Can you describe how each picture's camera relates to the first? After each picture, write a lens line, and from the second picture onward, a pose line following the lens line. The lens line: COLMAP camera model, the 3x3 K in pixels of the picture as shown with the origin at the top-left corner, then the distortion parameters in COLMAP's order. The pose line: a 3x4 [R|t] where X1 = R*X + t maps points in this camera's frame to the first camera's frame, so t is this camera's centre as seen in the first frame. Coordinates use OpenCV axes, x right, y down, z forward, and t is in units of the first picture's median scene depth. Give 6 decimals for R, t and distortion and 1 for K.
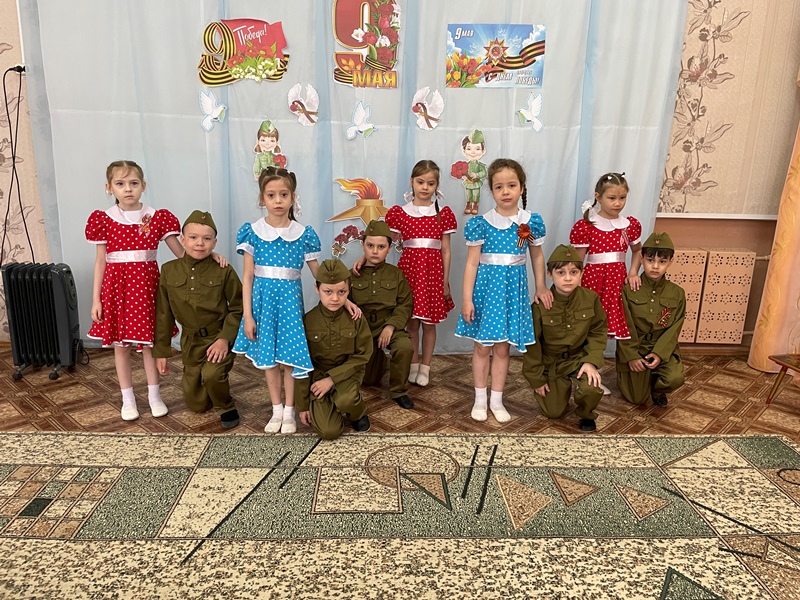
lens RADIAL K [[605.8, 0, 400.8], [0, 605.8, 297.6], [0, 0, 1]] dist [0.089991, -0.122098]
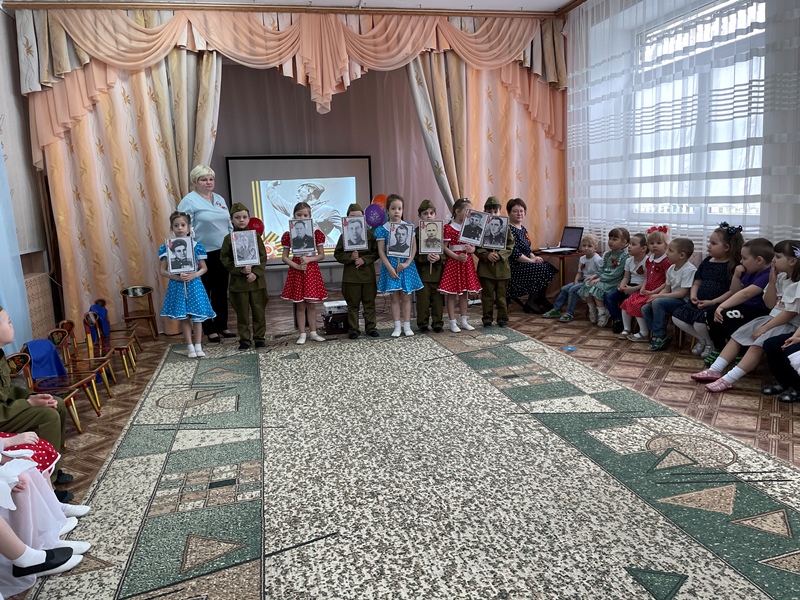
lens RADIAL K [[605.8, 0, 399.0], [0, 605.8, 300.8], [0, 0, 1]] dist [0.089991, -0.122098]
pose [[-0.201507, -0.179022, 0.962988, -1.138361], [0.280911, 0.931293, 0.231911, -0.124090], [-0.938341, 0.317246, -0.137372, 0.451295]]
